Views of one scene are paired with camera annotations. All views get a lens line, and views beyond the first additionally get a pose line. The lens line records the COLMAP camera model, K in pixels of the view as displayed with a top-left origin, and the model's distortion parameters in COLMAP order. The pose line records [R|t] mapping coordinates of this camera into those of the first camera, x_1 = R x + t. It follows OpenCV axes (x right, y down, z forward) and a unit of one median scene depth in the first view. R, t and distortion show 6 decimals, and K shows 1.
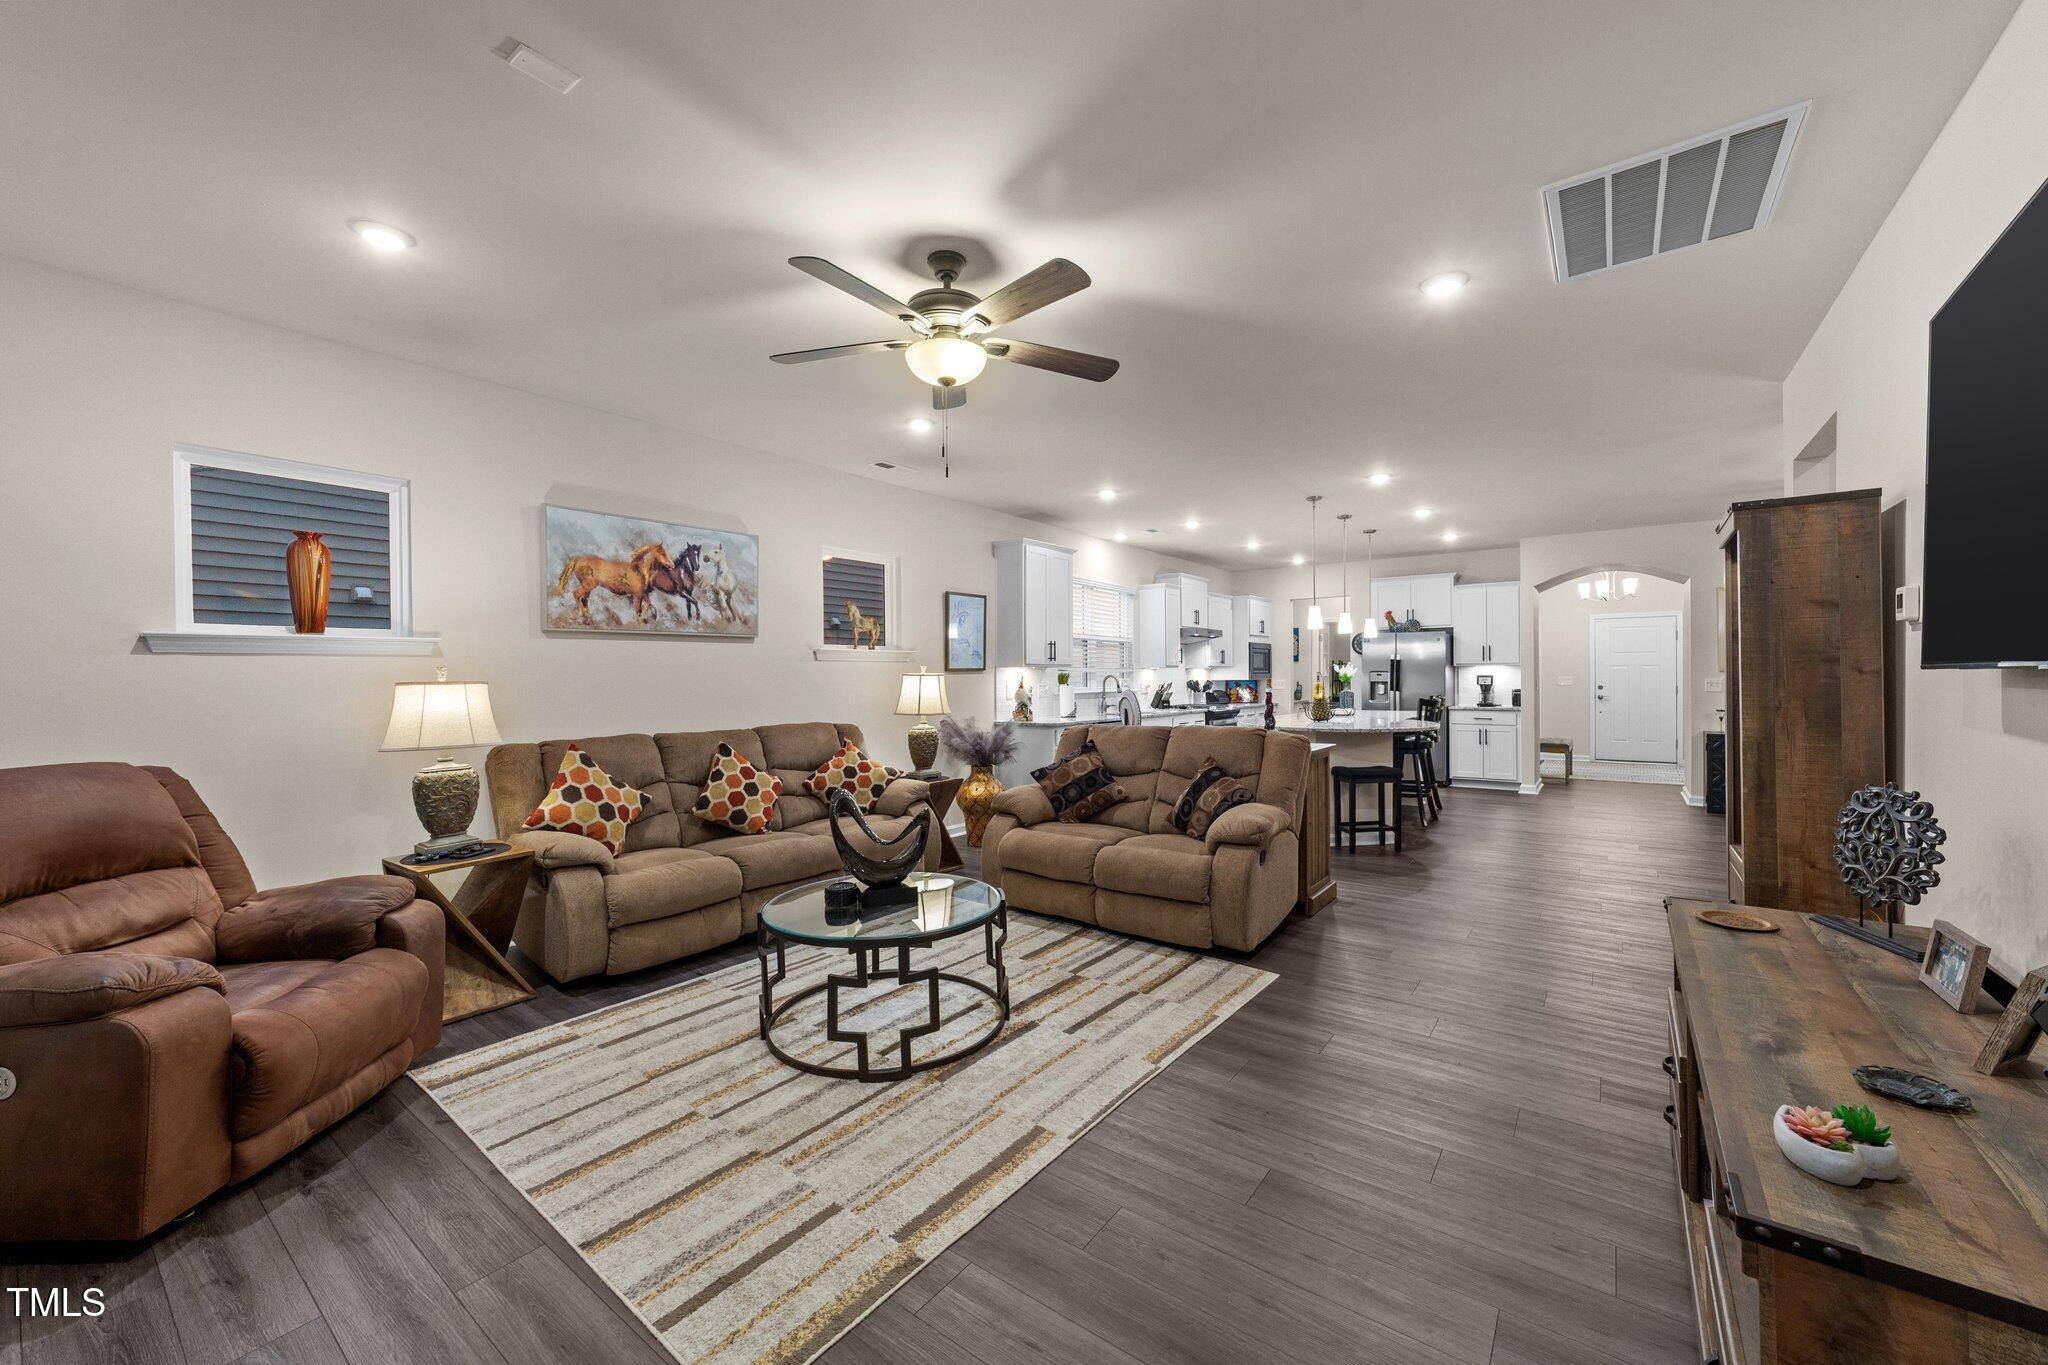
lens RADIAL K [[790.7, 0, 1027.2], [0, 790.7, 684.1], [0, 0, 1]] dist [-0.007031, 0.003702]
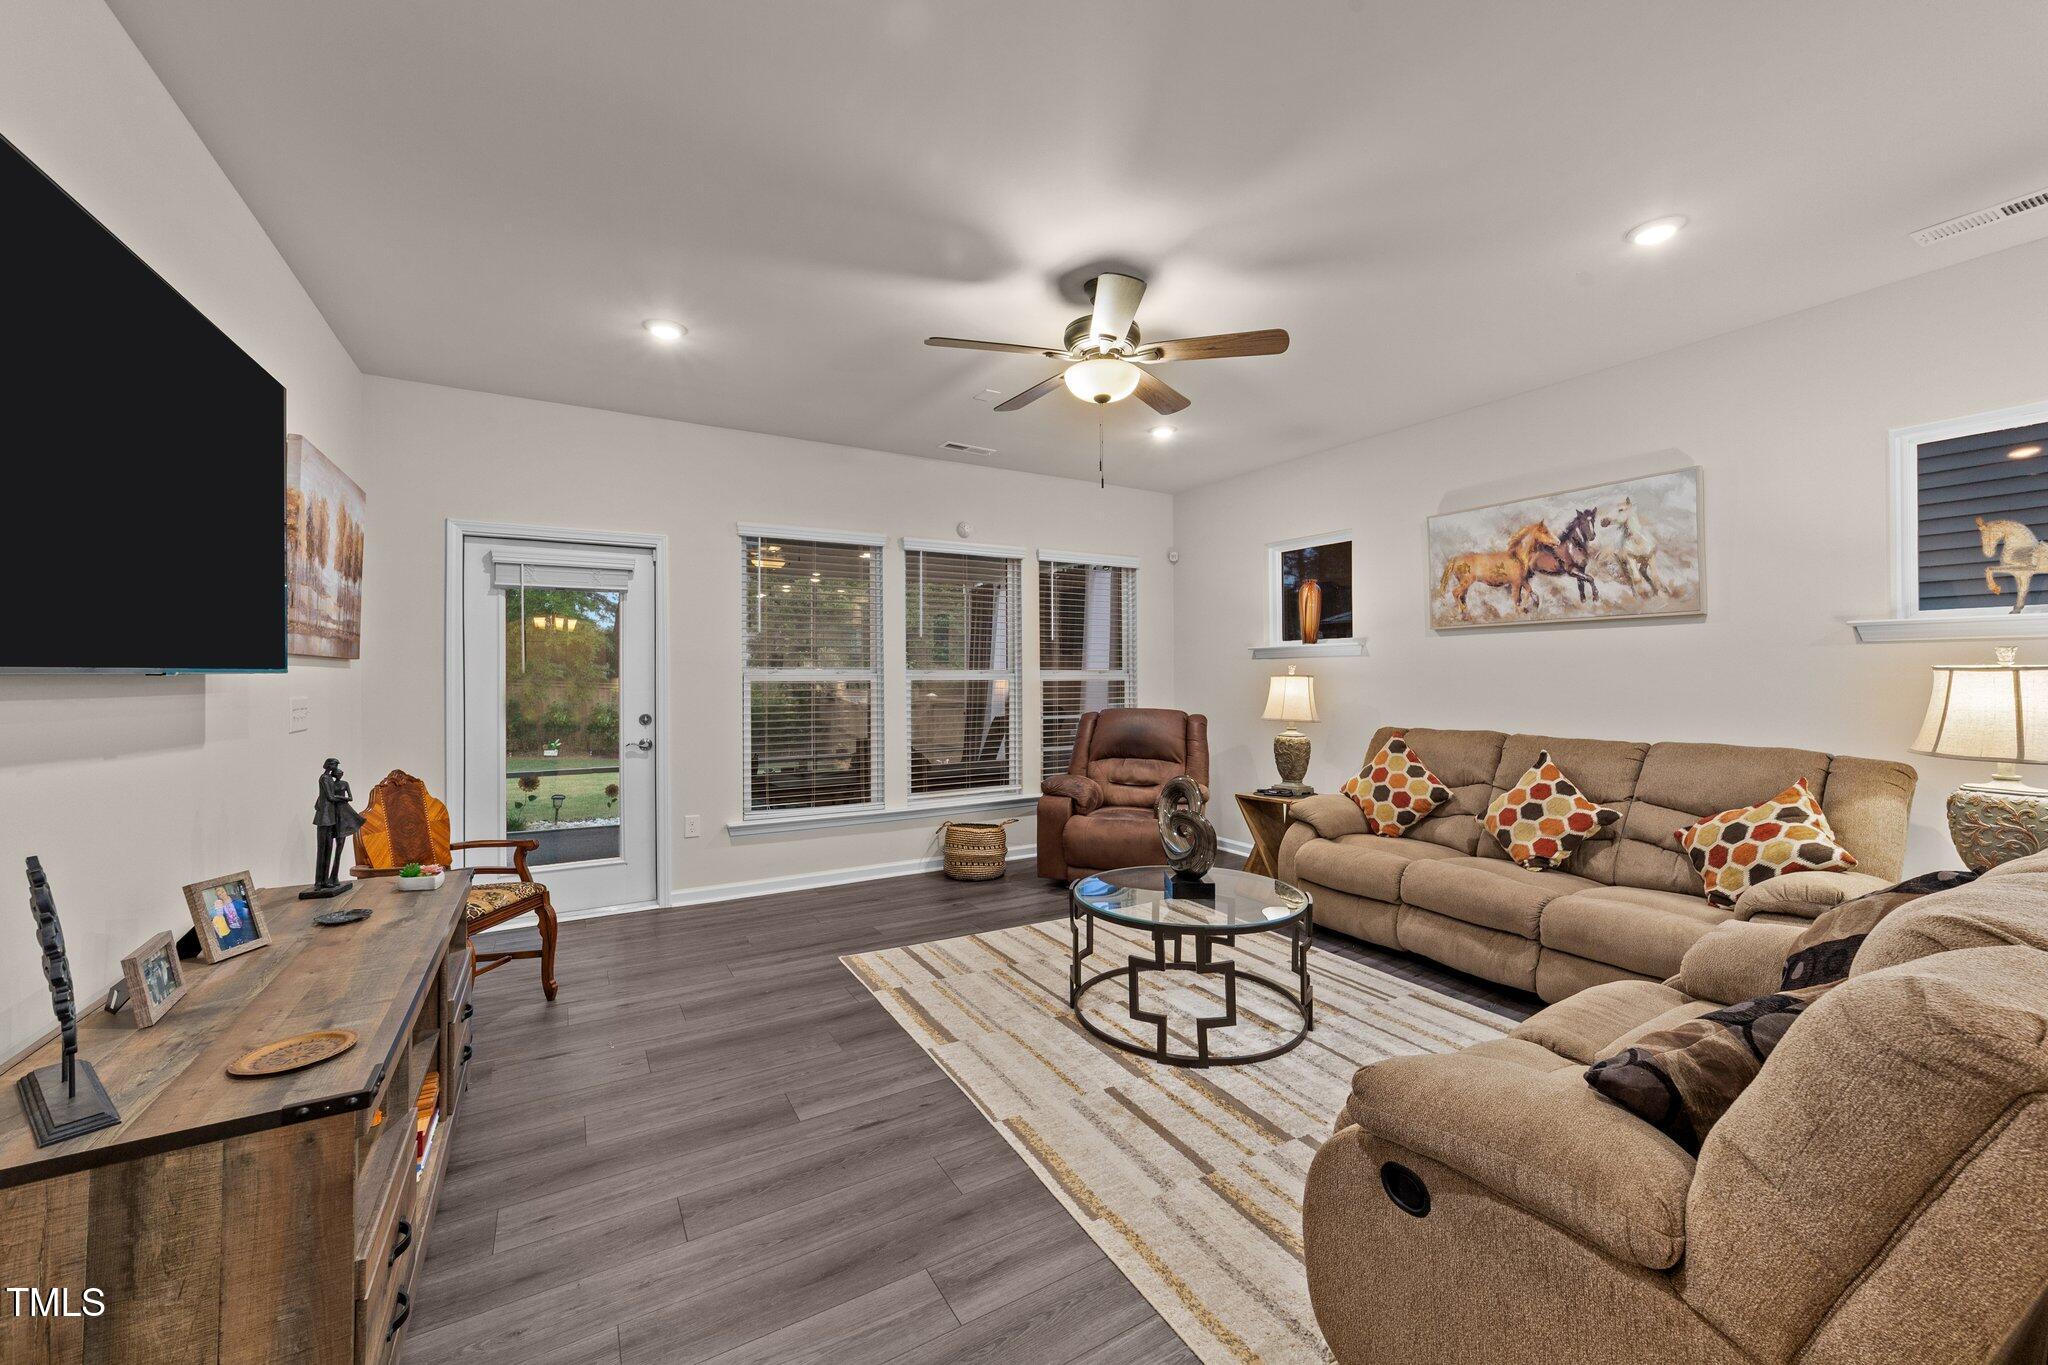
lens RADIAL K [[790.7, 0, 1038.5], [0, 790.7, 675.4], [0, 0, 1]] dist [-0.007031, 0.003702]
pose [[-0.372826, 0.008931, -0.927858, 0.623495], [-0.005035, 0.999919, 0.011648, -0.013527], [0.927887, 0.009014, -0.372751, 0.888160]]
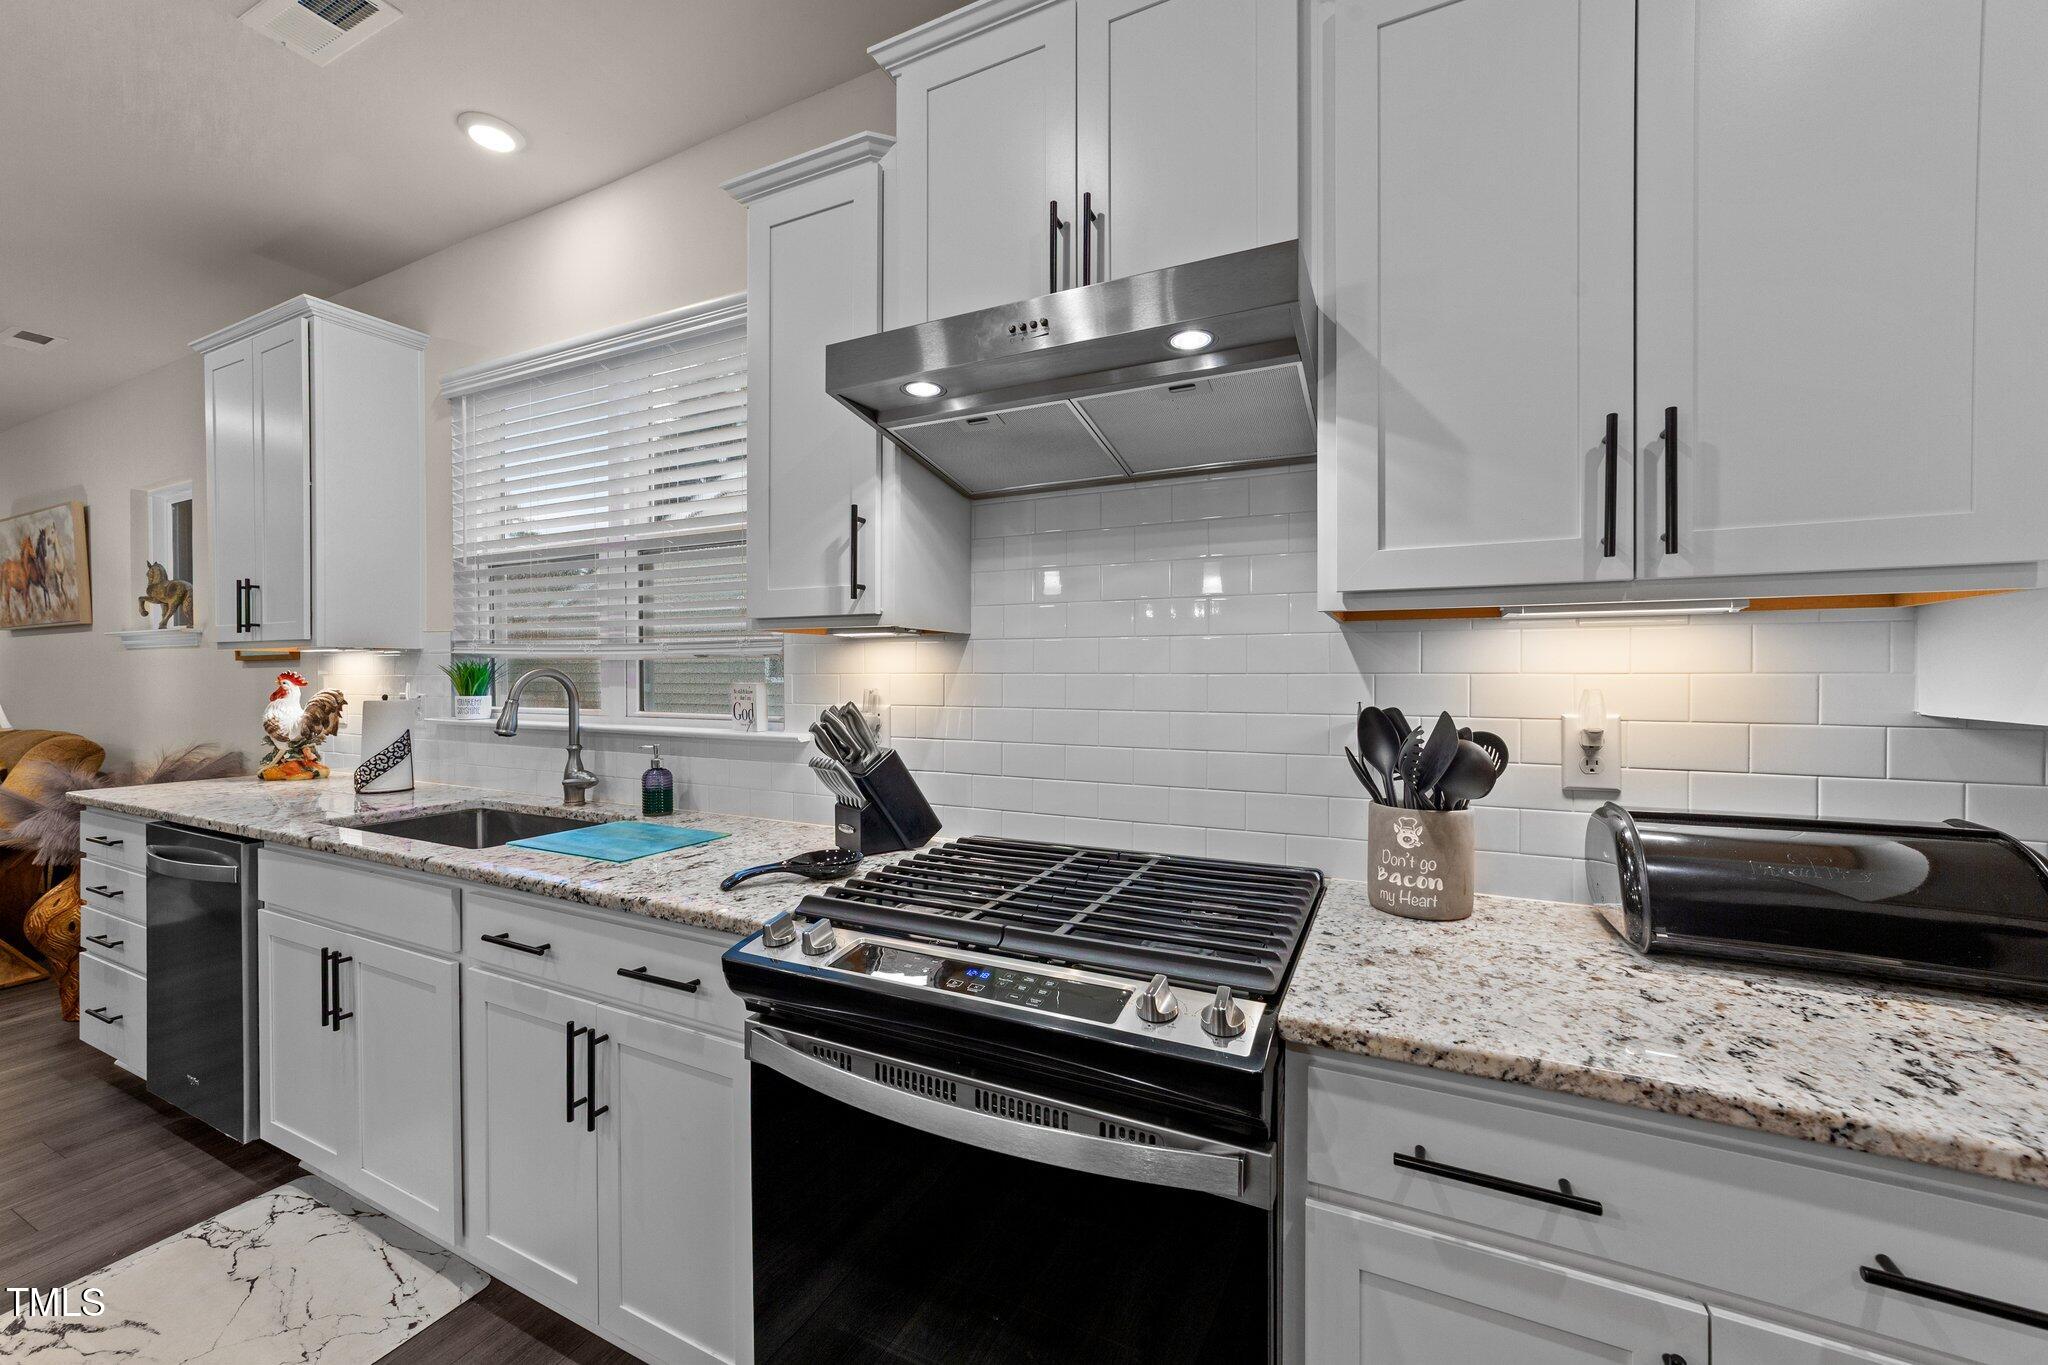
lens RADIAL K [[790.7, 0, 1018.8], [0, 790.7, 677.9], [0, 0, 1]] dist [-0.007031, 0.003702]
pose [[0.177677, 0.015608, -0.983965, 0.797877], [-0.010236, 0.999849, 0.014012, -0.029275], [0.984036, 0.007582, 0.177810, 2.241499]]
